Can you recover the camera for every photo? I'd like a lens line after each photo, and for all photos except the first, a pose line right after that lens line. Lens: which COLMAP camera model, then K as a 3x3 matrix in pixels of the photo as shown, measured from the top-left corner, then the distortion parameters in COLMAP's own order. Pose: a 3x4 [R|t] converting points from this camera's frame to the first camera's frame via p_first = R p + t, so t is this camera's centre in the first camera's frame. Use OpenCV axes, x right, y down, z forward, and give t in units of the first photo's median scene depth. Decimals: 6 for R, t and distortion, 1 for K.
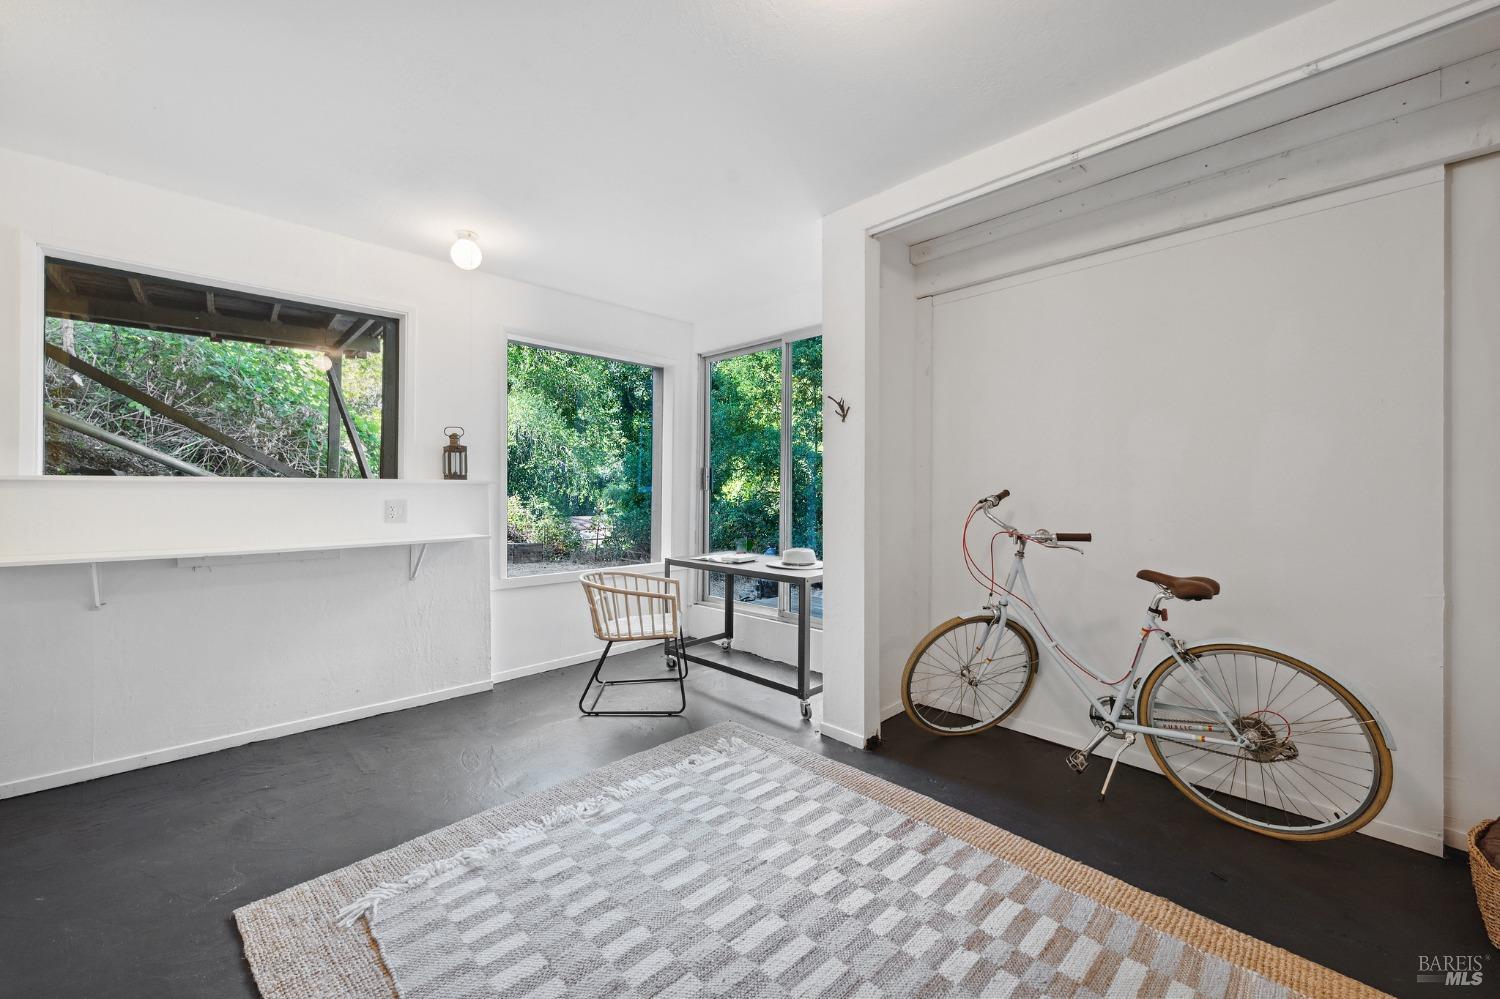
lens RADIAL K [[604.3, 0, 748.2], [0, 604.3, 486.9], [0, 0, 1]] dist [-0.000155, 0.000203]
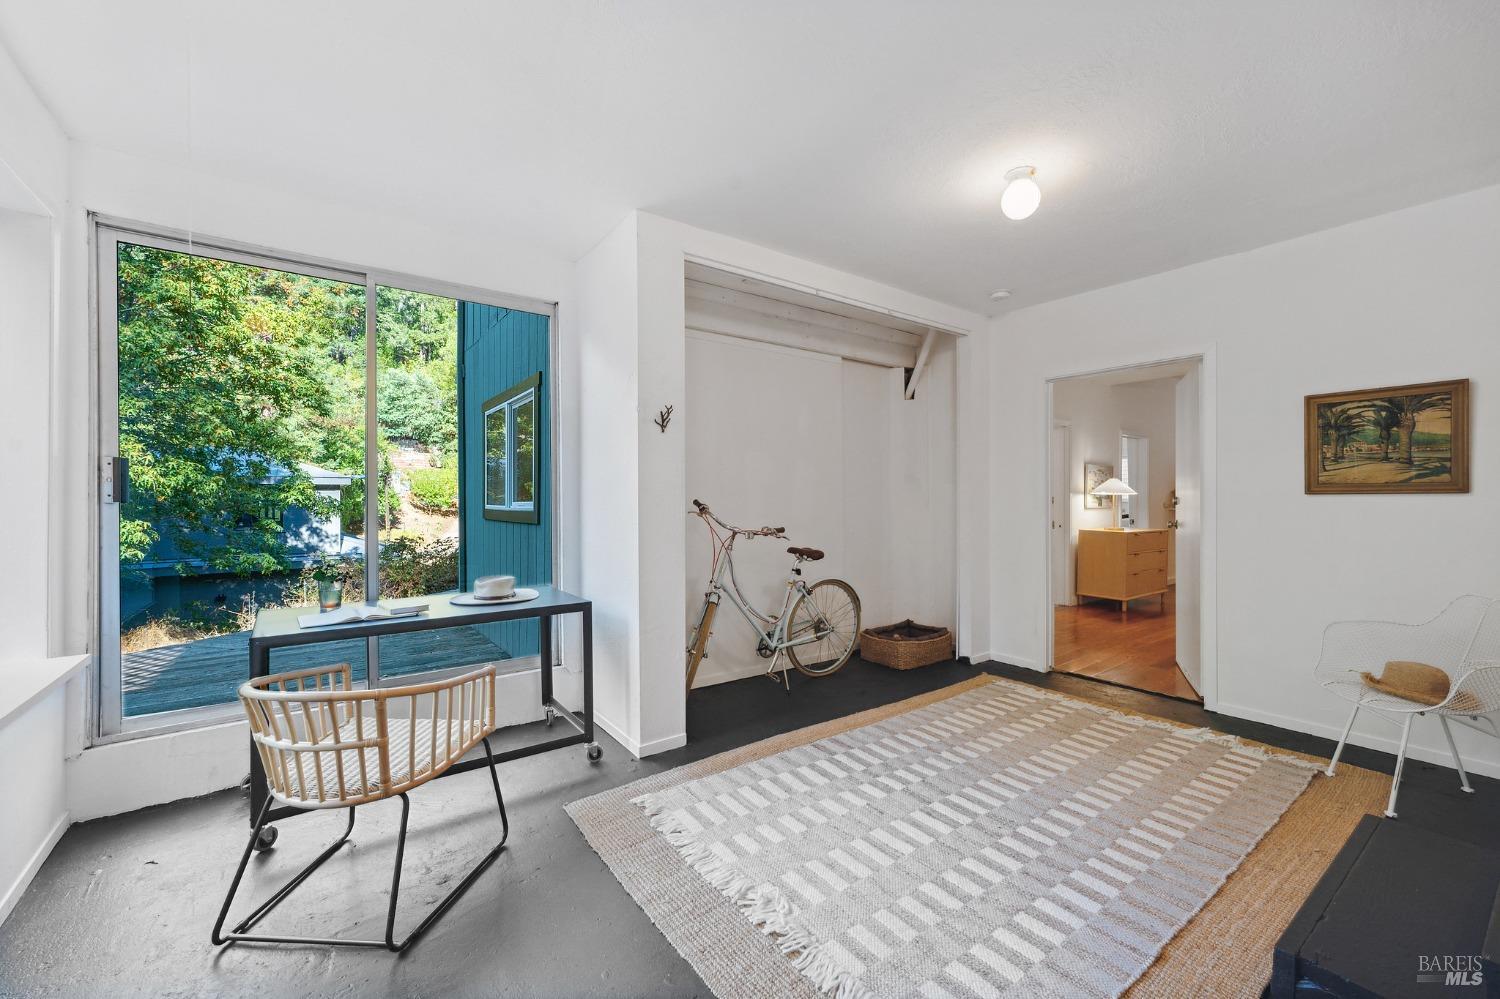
lens RADIAL K [[608.3, 0, 750.0], [0, 608.3, 499.5], [0, 0, 1]] dist [-0.000800, -0.000037]
pose [[0.122507, -0.004782, 0.992456, -1.101135], [-0.001783, 0.999986, 0.005038, -0.001393], [-0.992466, -0.002387, 0.122497, 0.981405]]
